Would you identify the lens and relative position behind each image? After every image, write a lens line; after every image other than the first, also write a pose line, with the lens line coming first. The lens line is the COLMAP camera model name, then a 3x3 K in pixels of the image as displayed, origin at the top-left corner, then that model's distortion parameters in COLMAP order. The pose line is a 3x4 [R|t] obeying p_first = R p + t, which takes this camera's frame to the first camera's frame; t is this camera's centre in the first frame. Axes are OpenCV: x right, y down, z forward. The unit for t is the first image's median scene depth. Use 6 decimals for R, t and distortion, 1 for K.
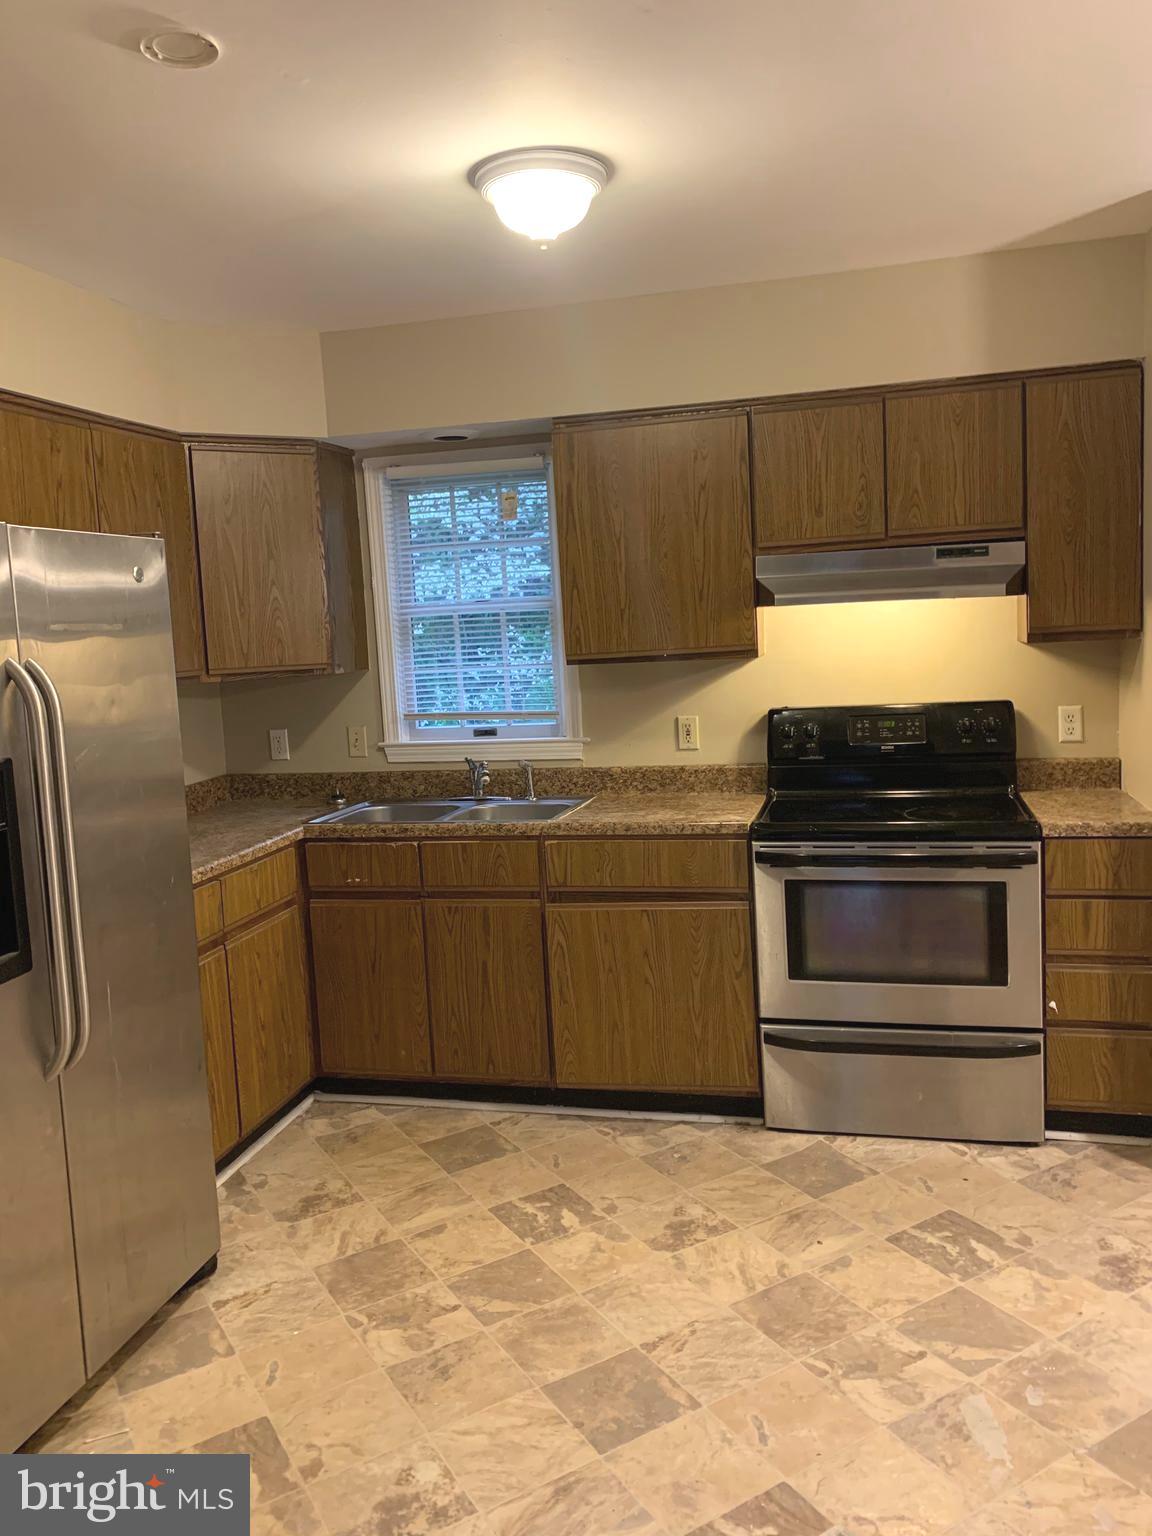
lens RADIAL K [[1166.7, 0, 579.2], [0, 1166.7, 760.8], [0, 0, 1]] dist [0.062105, -0.075279]
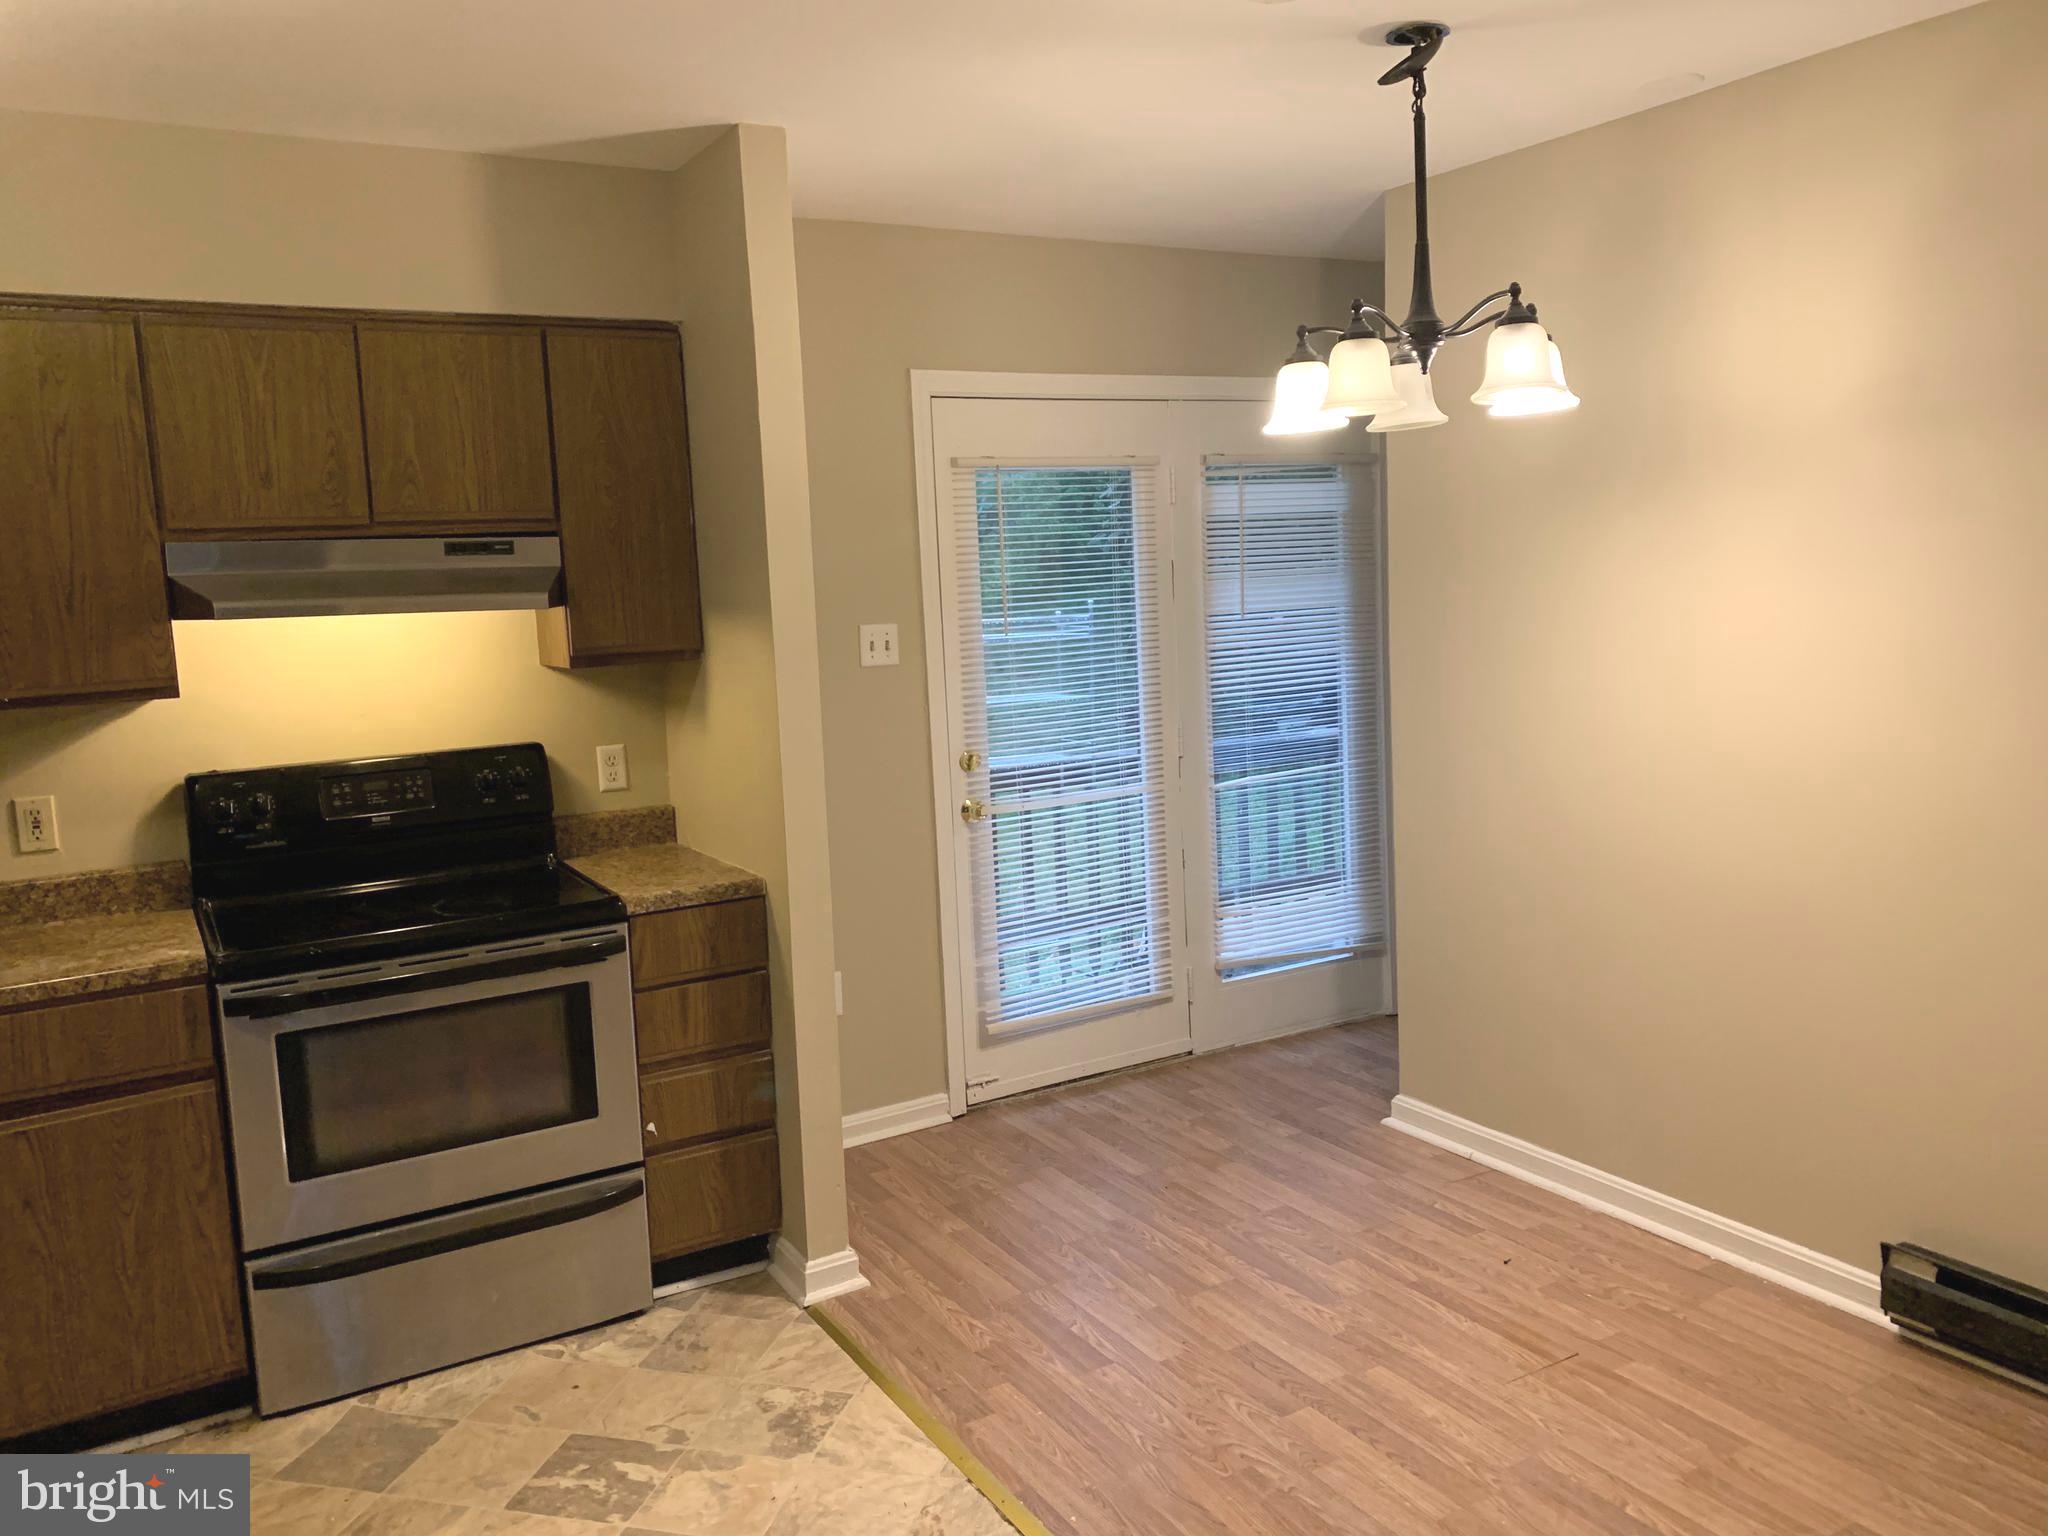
lens RADIAL K [[1555.6, 0, 1024.0], [0, 1555.6, 768.0], [0, 0, 1]] dist [0.062105, -0.075279]
pose [[0.720074, -0.069988, 0.690359, -0.122811], [0.087320, 0.996131, 0.009909, -0.020115], [-0.688381, 0.053147, 0.723399, 0.059381]]
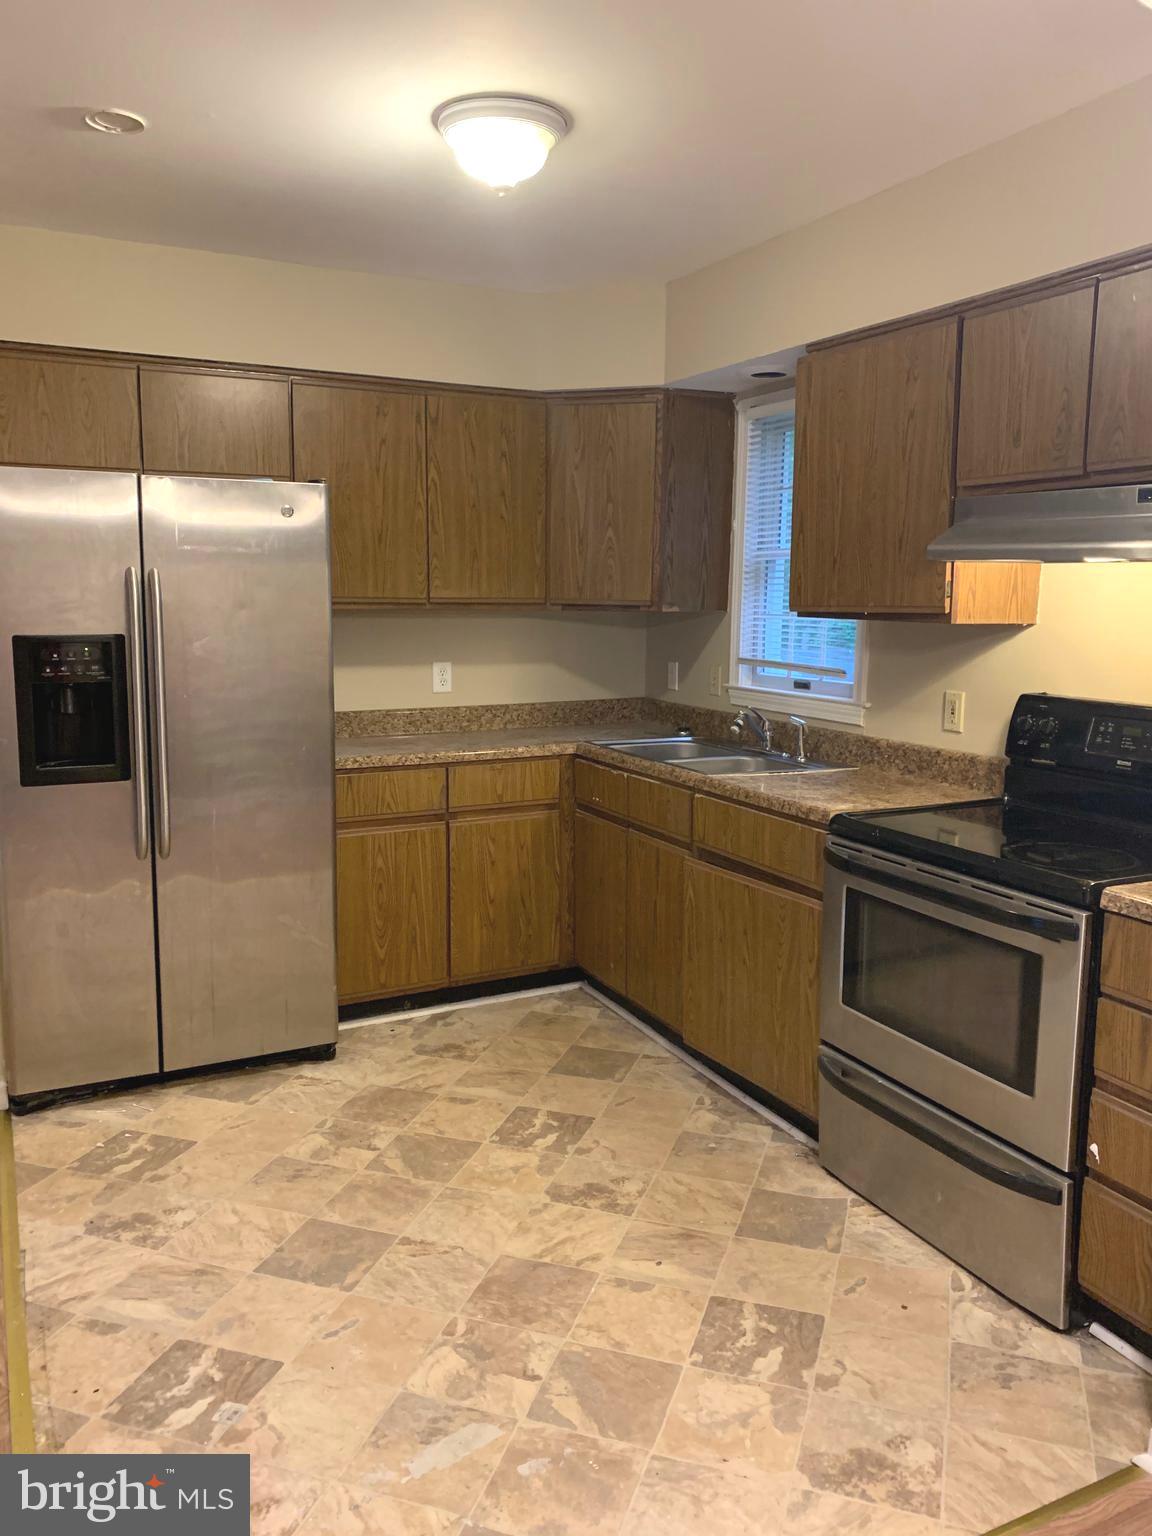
lens RADIAL K [[1166.7, 0, 579.2], [0, 1166.7, 760.8], [0, 0, 1]] dist [0.062105, -0.075279]
pose [[0.656563, 0.167688, -0.735395, 0.664345], [-0.133749, 0.985407, 0.105285, -0.051242], [0.742318, 0.029233, 0.669409, 0.293023]]
